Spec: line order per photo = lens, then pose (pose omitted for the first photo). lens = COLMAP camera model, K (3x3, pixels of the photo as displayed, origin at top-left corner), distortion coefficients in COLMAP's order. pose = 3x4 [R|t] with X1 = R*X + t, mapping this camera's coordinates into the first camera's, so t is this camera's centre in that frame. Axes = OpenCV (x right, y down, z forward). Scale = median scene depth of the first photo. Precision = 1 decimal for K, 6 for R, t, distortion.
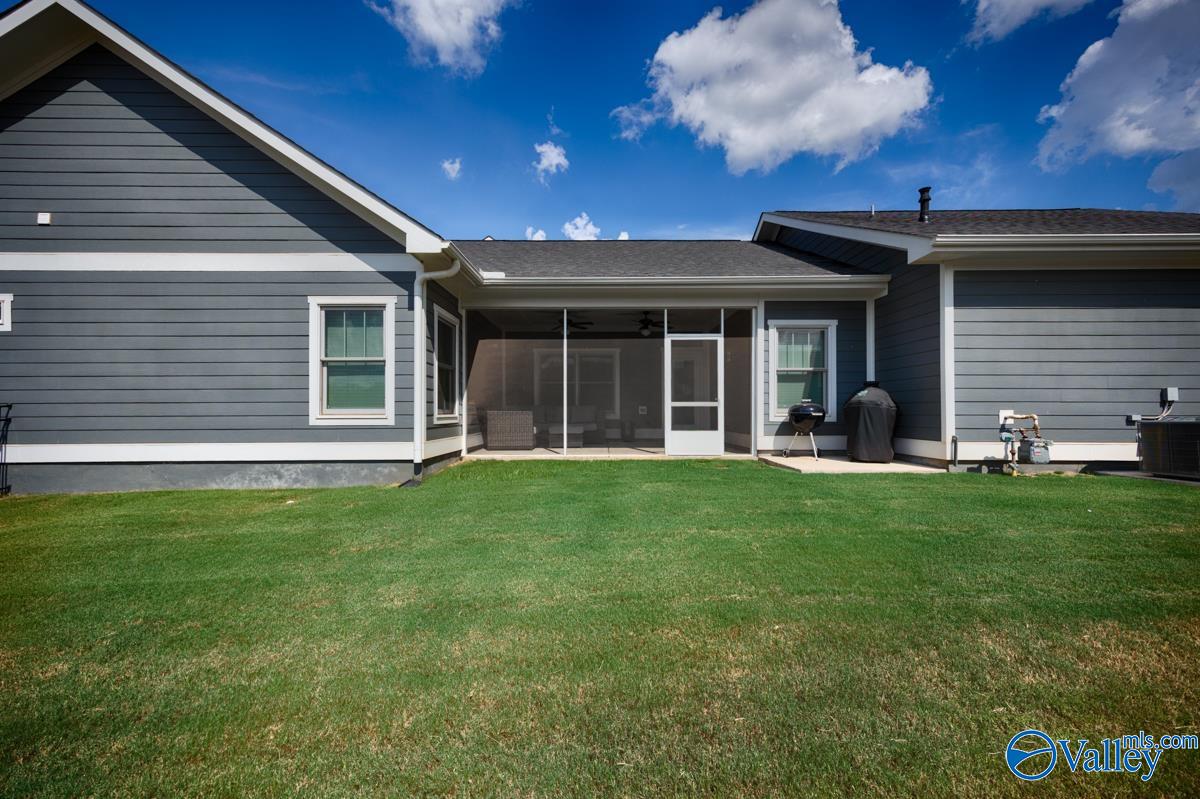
lens RADIAL K [[471.0, 0, 600.0], [0, 471.0, 399.5], [0, 0, 1]] dist [-0.000620, -0.000130]
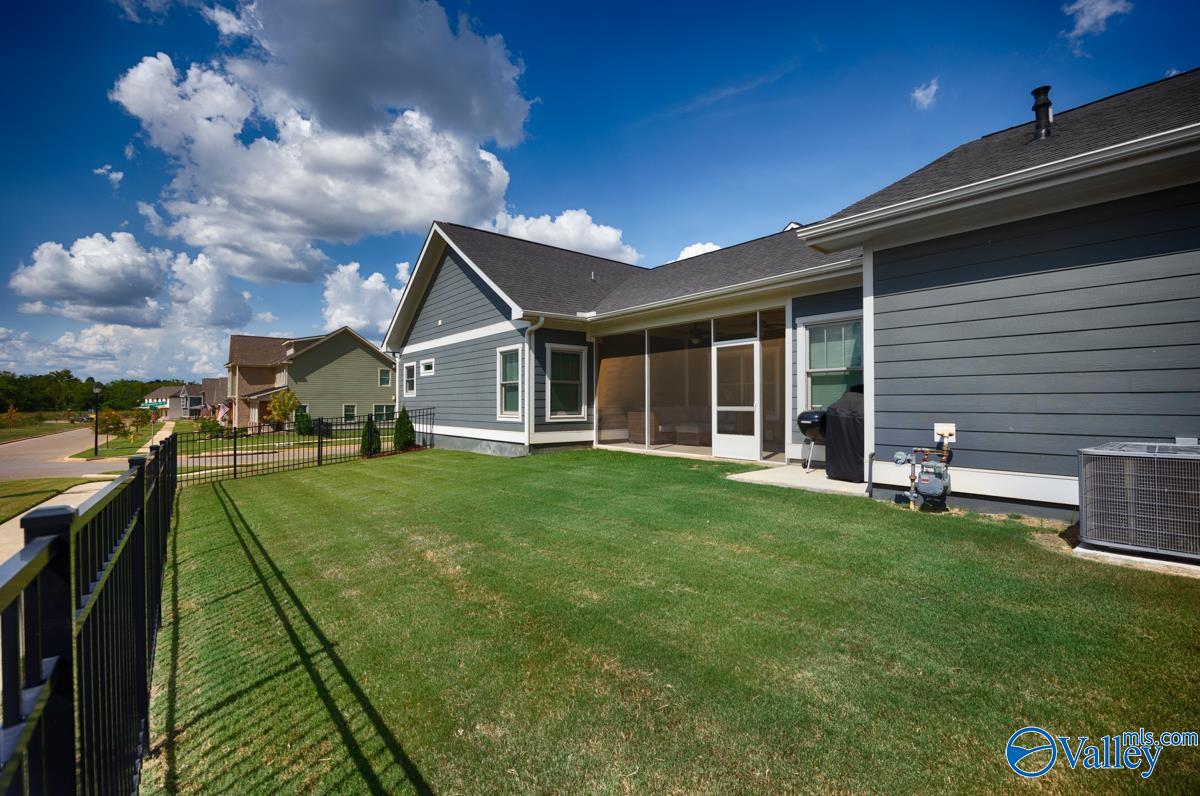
lens RADIAL K [[551.7, 0, 600.0], [0, 551.7, 398.0], [0, 0, 1]] dist [-0.034813, -0.000270]
pose [[0.605983, -0.006962, -0.795447, 0.978574], [0.023527, 0.999681, 0.009173, -0.031523], [0.795129, -0.024273, 0.605954, 0.039787]]
